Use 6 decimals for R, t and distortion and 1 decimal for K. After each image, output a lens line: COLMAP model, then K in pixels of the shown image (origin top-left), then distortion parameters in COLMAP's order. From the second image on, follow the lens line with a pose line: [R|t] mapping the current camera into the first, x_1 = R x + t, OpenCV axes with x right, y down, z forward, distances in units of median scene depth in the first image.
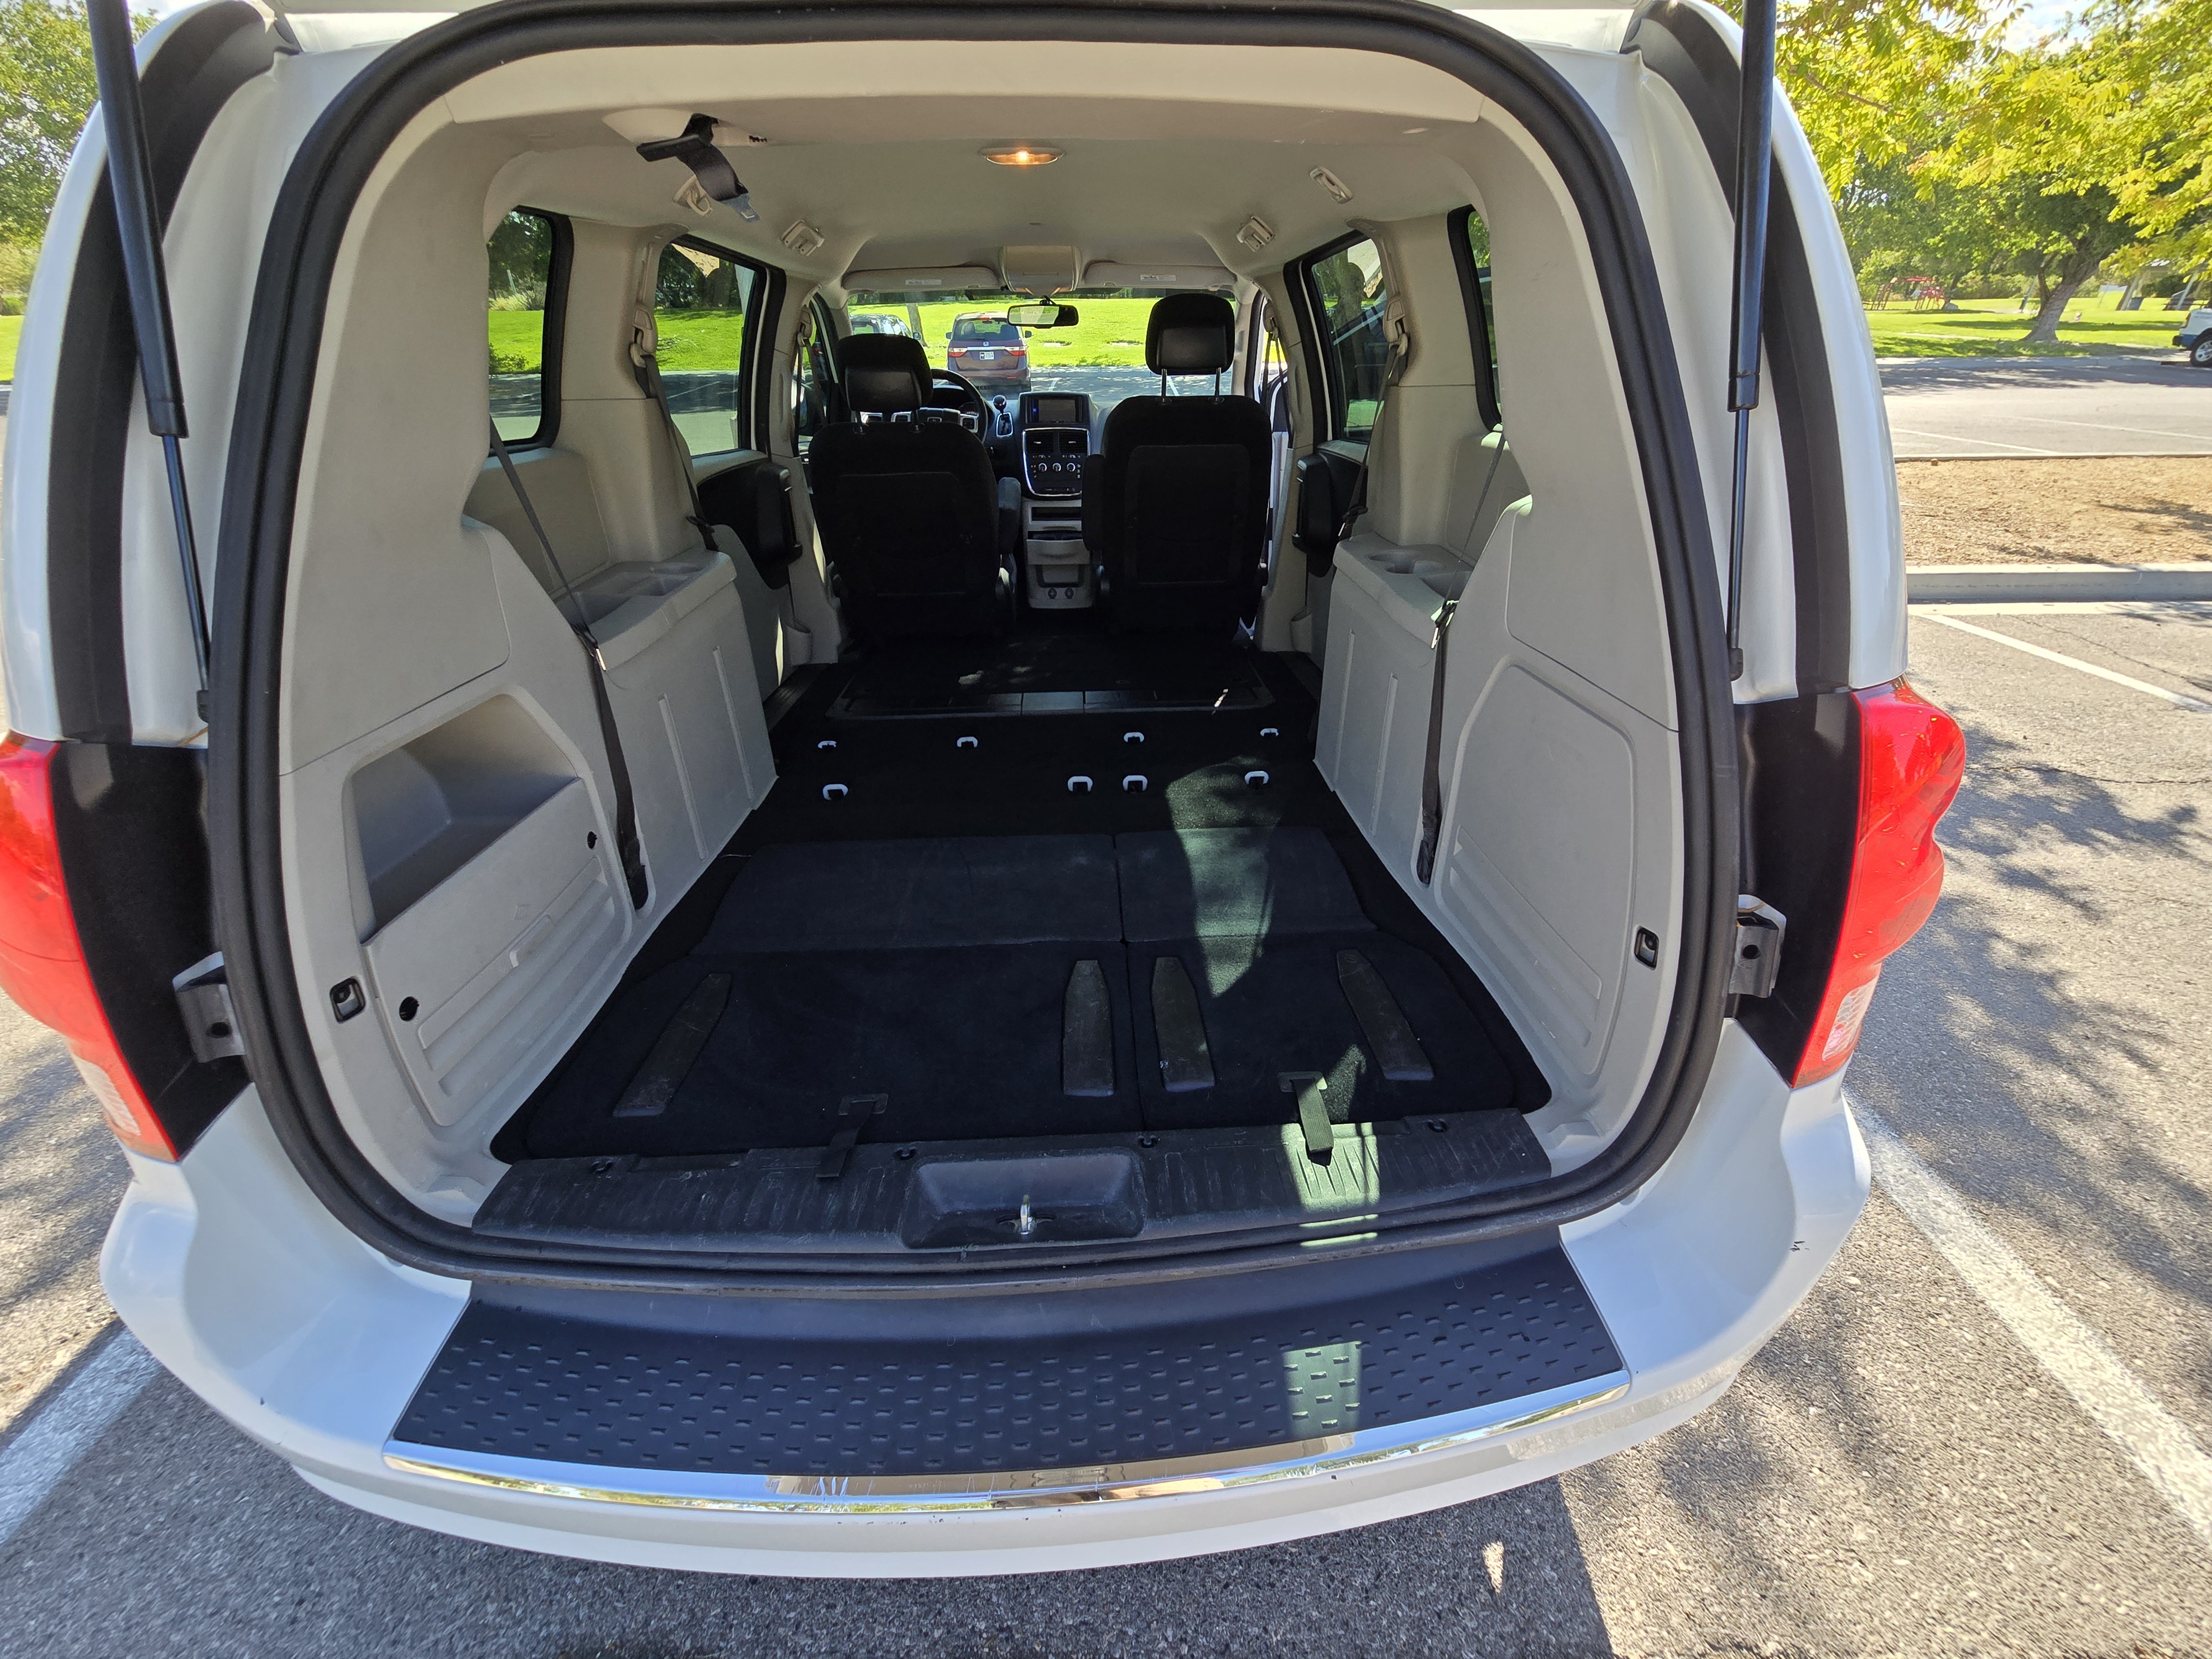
lens RADIAL K [[905.8, 0, 1114.6], [0, 905.8, 833.4], [0, 0, 1]] dist [-0.001621, 0.000248]
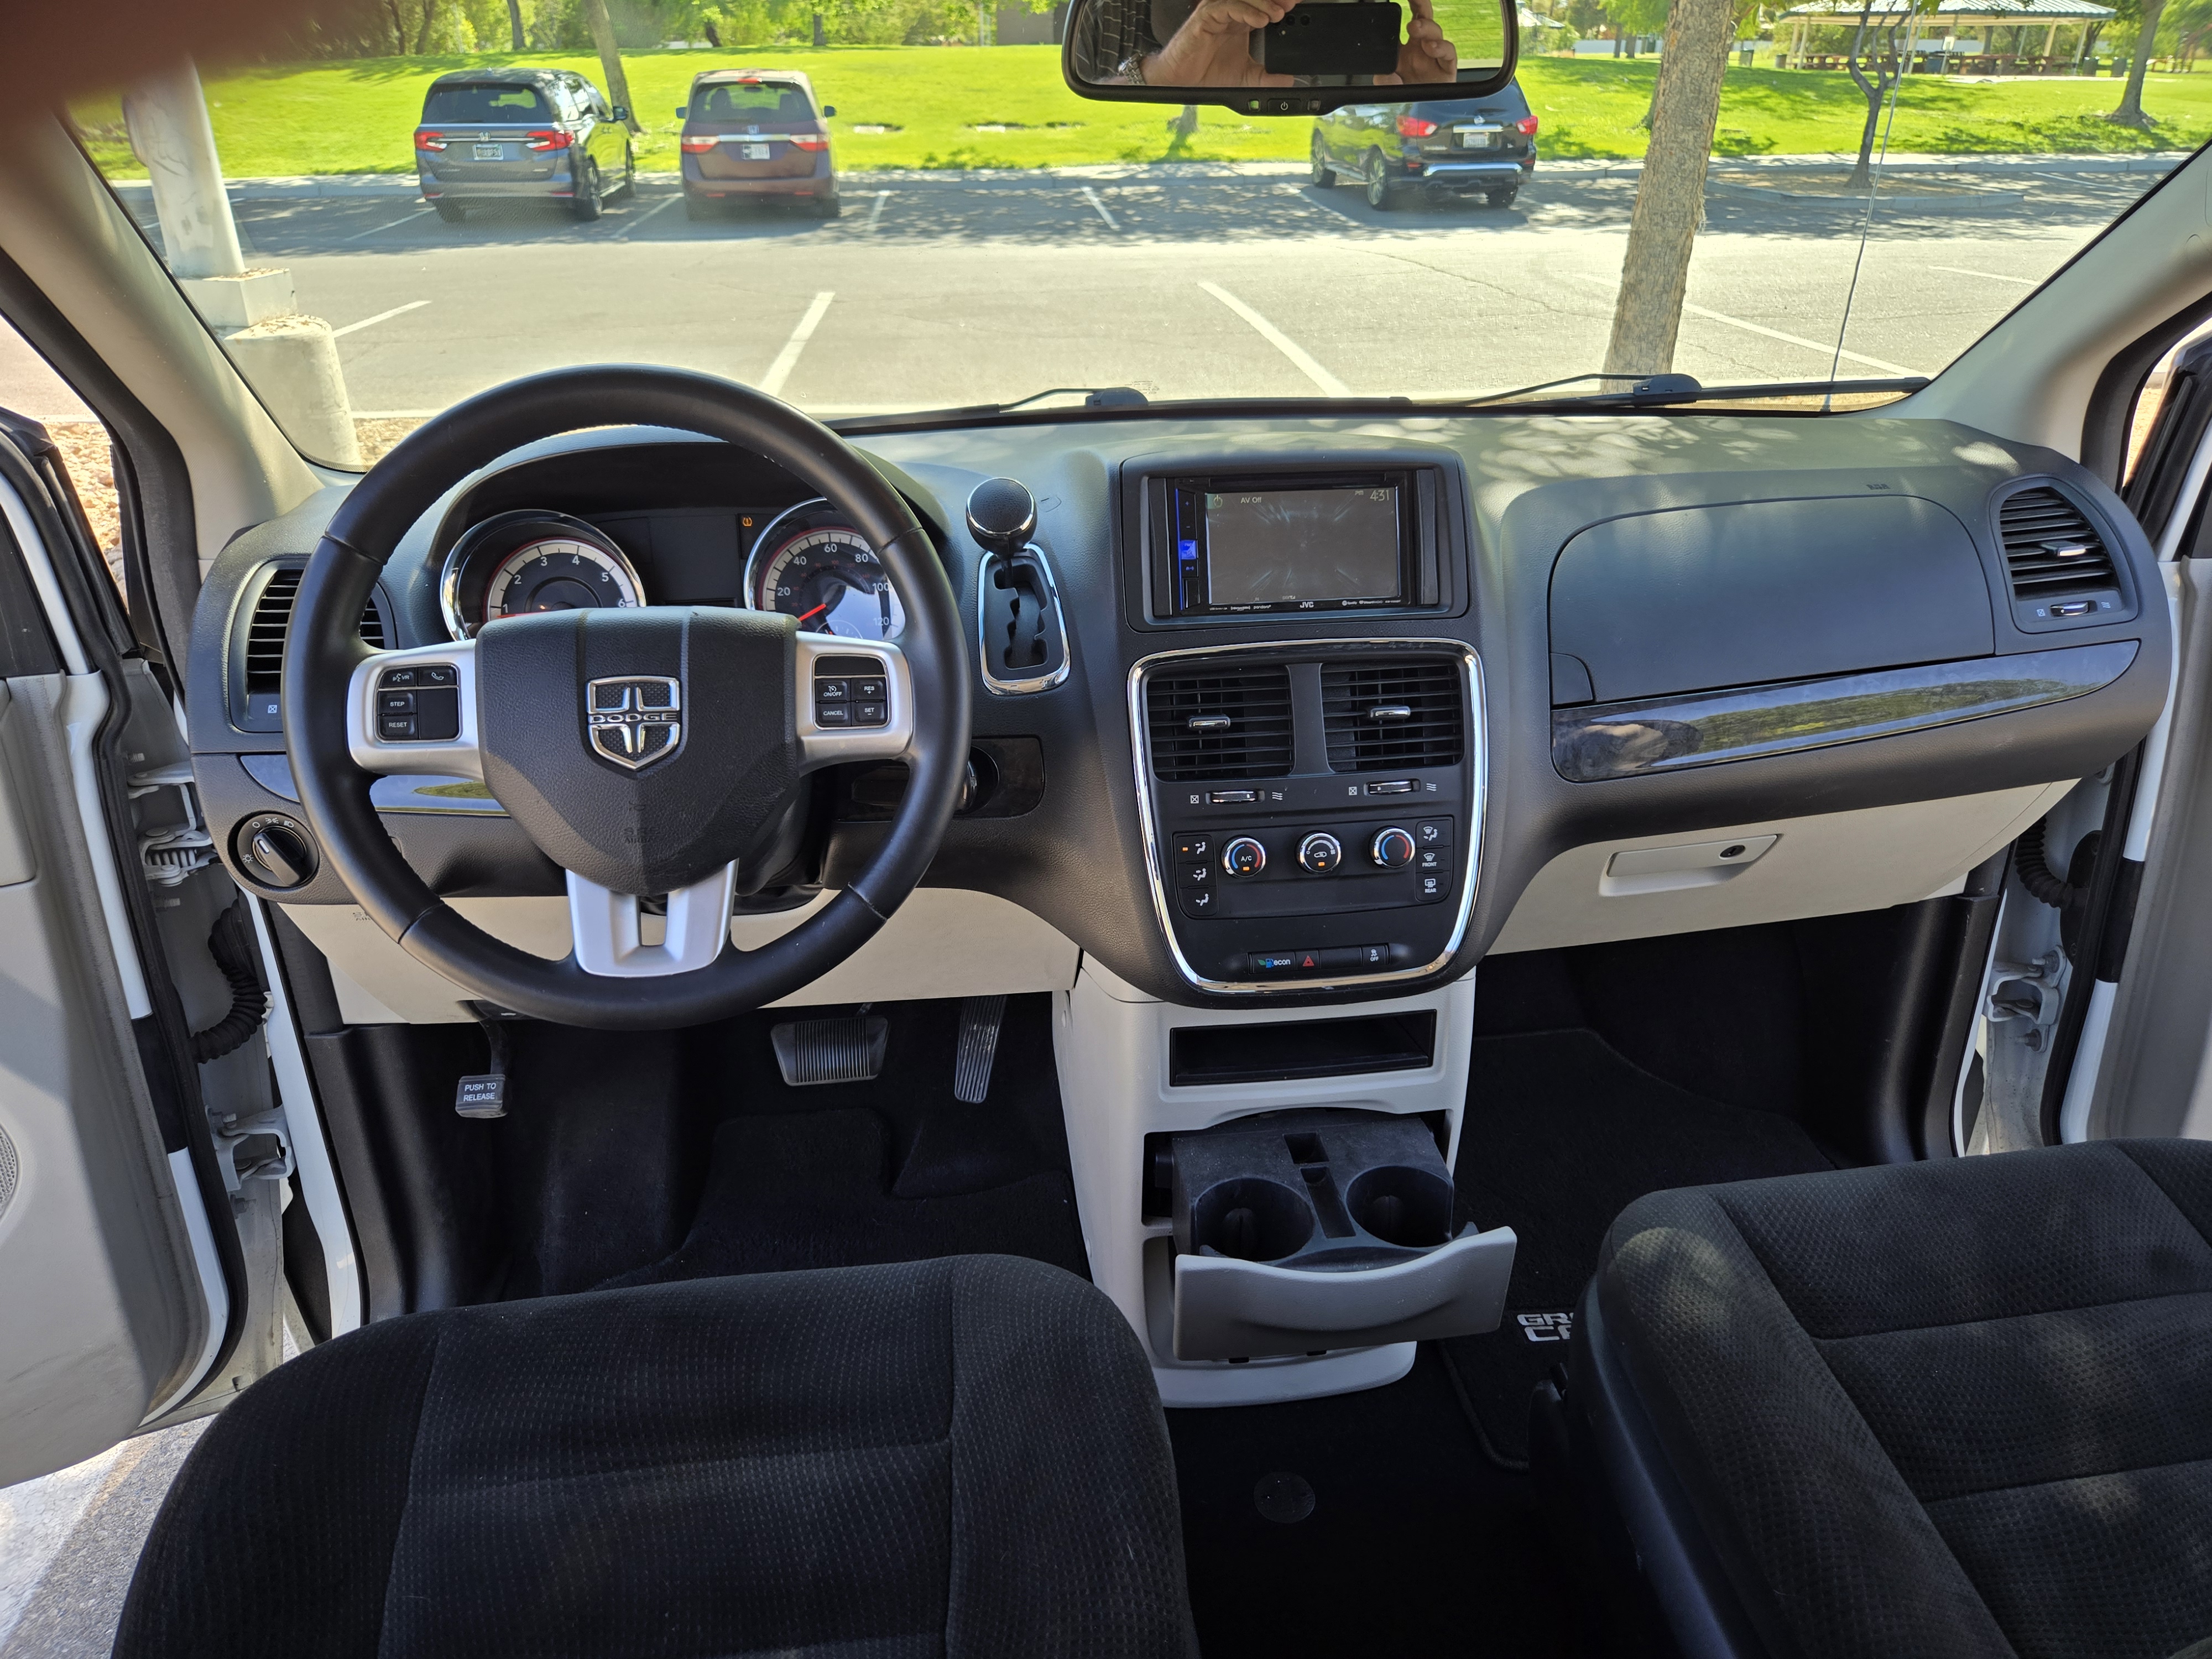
lens RADIAL K [[1518.6, 0, 1106.8], [0, 1518.6, 863.1], [0, 0, 1]] dist [0.061577, -0.062900]
pose [[0.996396, -0.037281, 0.076195, -0.162466], [0.040915, 0.998071, -0.046694, -0.483918], [-0.074308, 0.049643, 0.995999, 0.862949]]
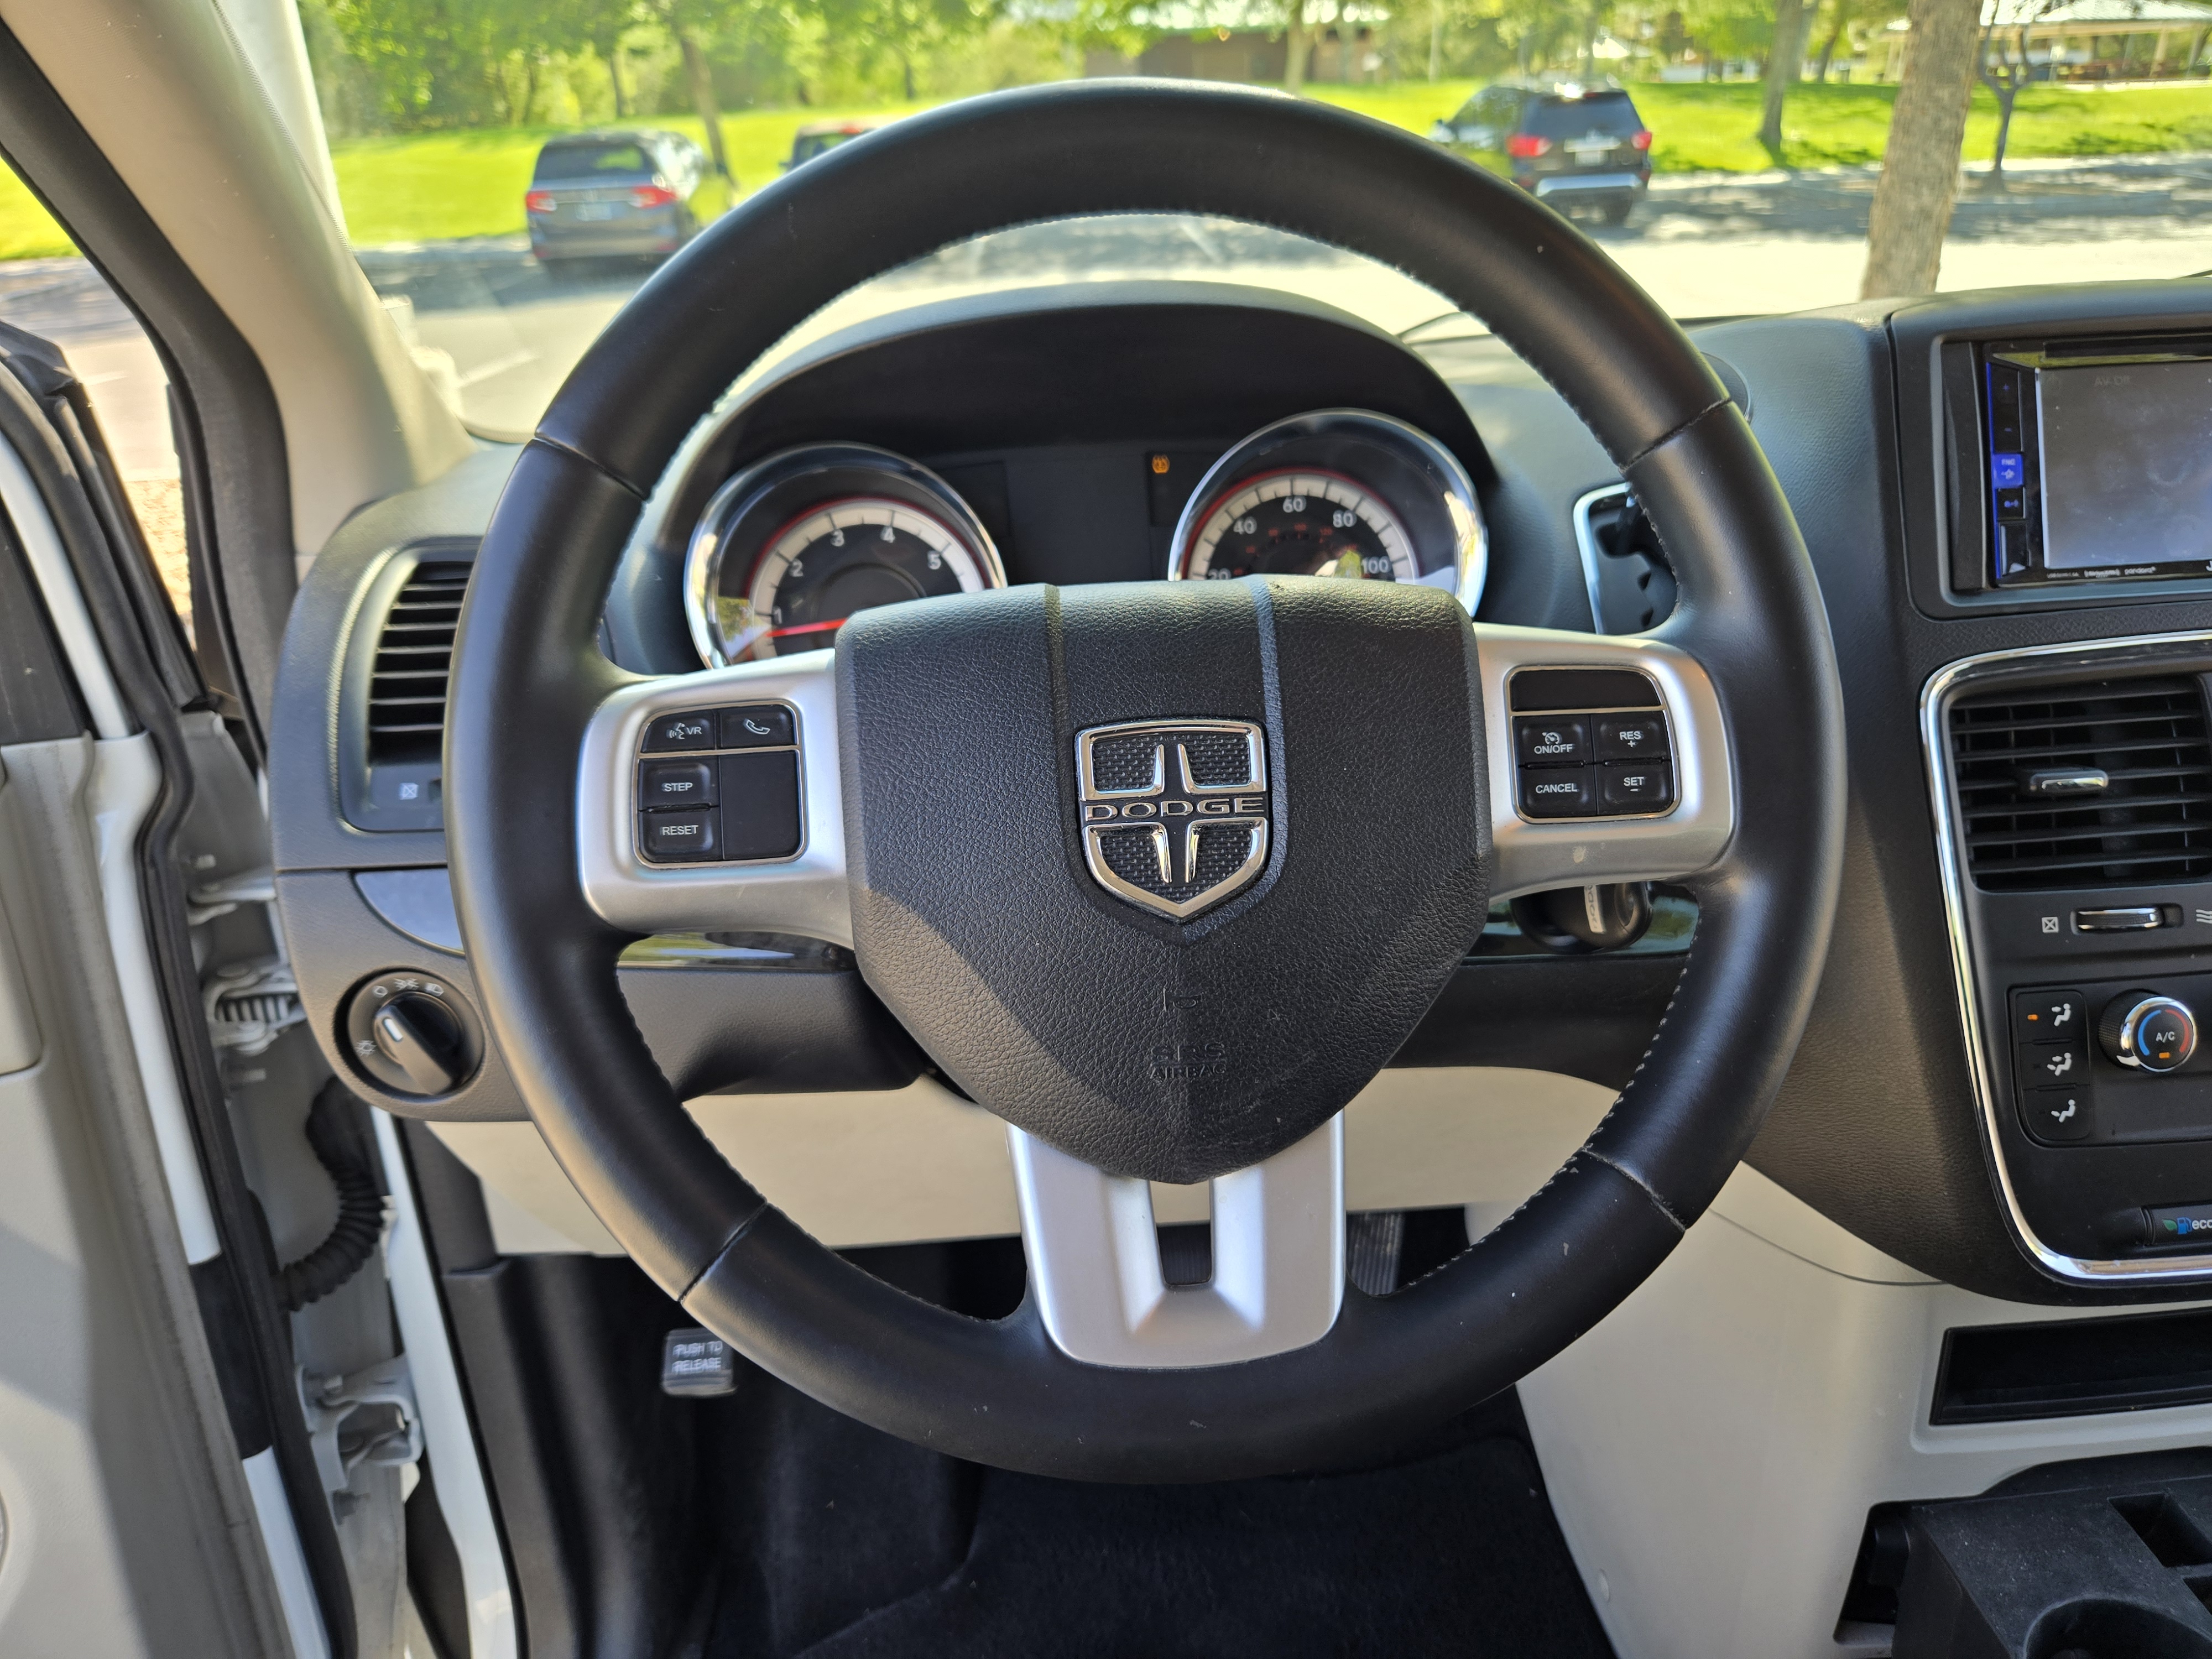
lens RADIAL K [[1548.1, 0, 1106.0], [0, 1548.1, 829.5], [0, 0, 1]] dist [0.038188, -0.046269]
pose [[0.998618, -0.049542, 0.017567, -0.243363], [0.051027, 0.993908, -0.097685, -0.516346], [-0.012620, 0.098446, 0.995062, 1.034716]]
